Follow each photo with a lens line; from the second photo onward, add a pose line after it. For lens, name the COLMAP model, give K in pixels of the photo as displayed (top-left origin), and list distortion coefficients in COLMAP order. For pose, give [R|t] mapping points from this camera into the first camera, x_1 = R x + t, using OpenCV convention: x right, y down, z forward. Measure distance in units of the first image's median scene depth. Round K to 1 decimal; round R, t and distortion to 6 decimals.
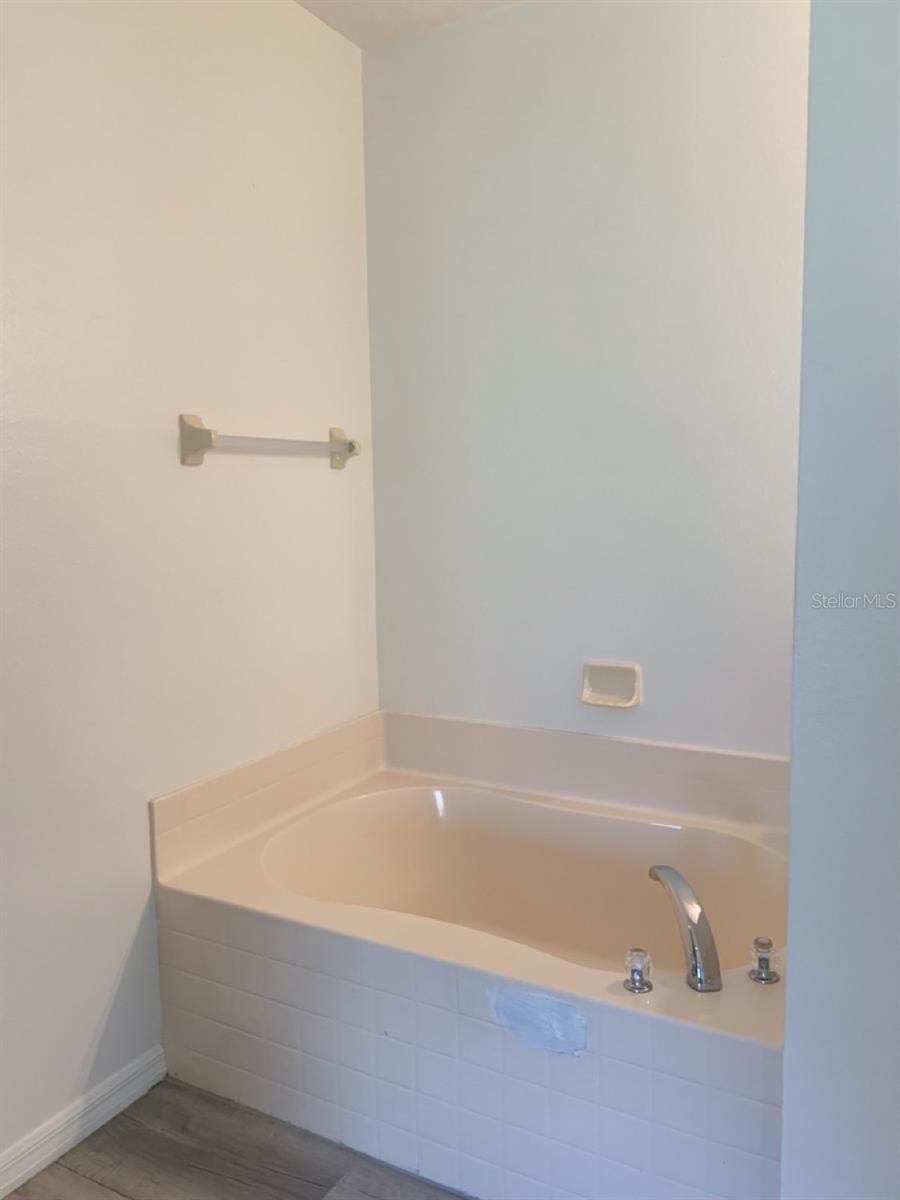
lens RADIAL K [[913.4, 0, 450.0], [0, 913.4, 600.0], [0, 0, 1]] dist [0.083505, -0.105926]
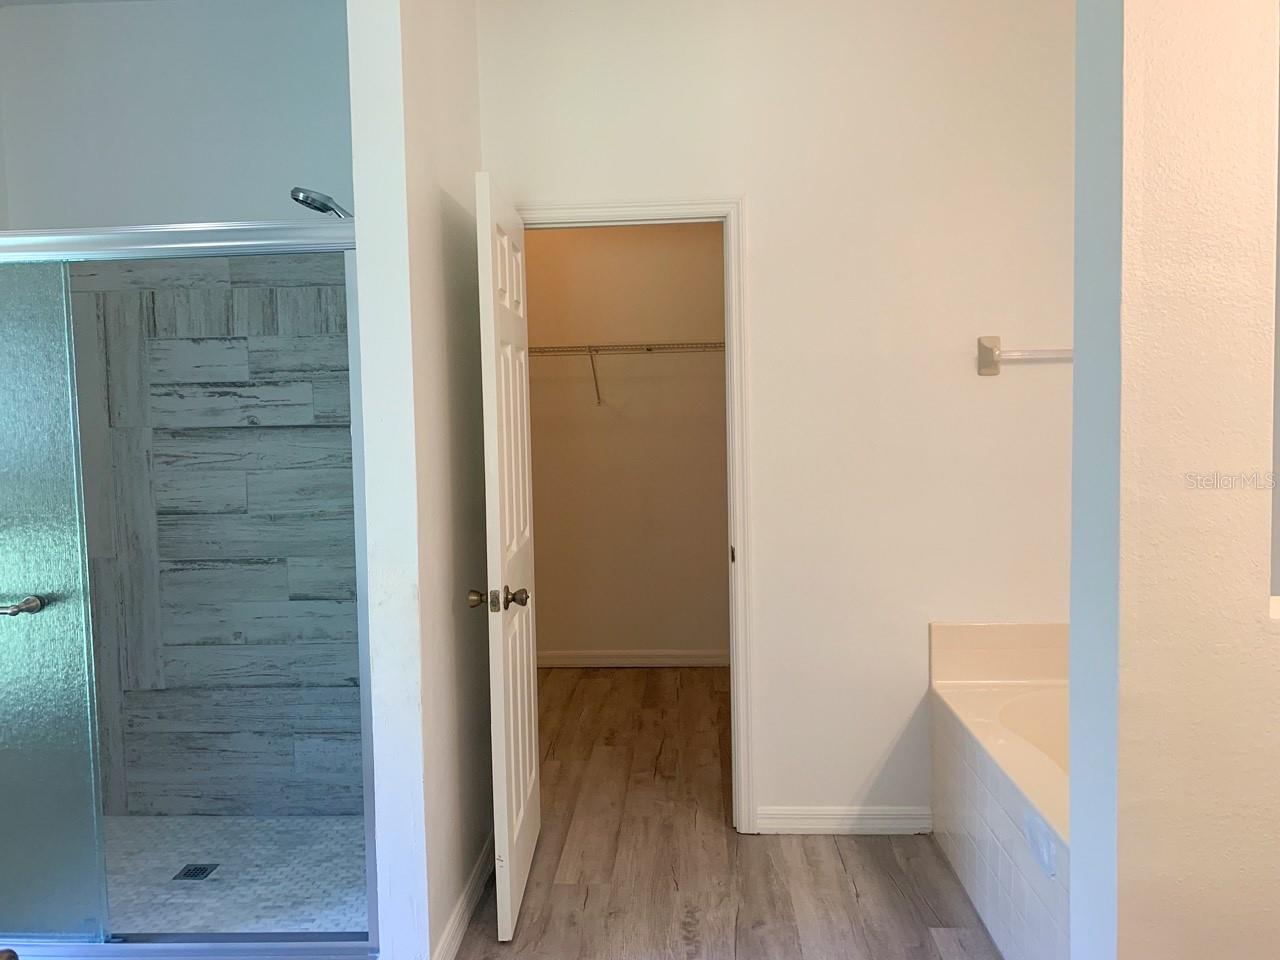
lens RADIAL K [[978.1, 0, 636.6], [0, 978.1, 468.3], [0, 0, 1]] dist [0.070550, -0.119173]
pose [[0.419396, 0.056328, -0.906054, 0.795510], [-0.088074, 0.995889, 0.021145, -0.002537], [0.903521, 0.070932, 0.422633, -0.022499]]
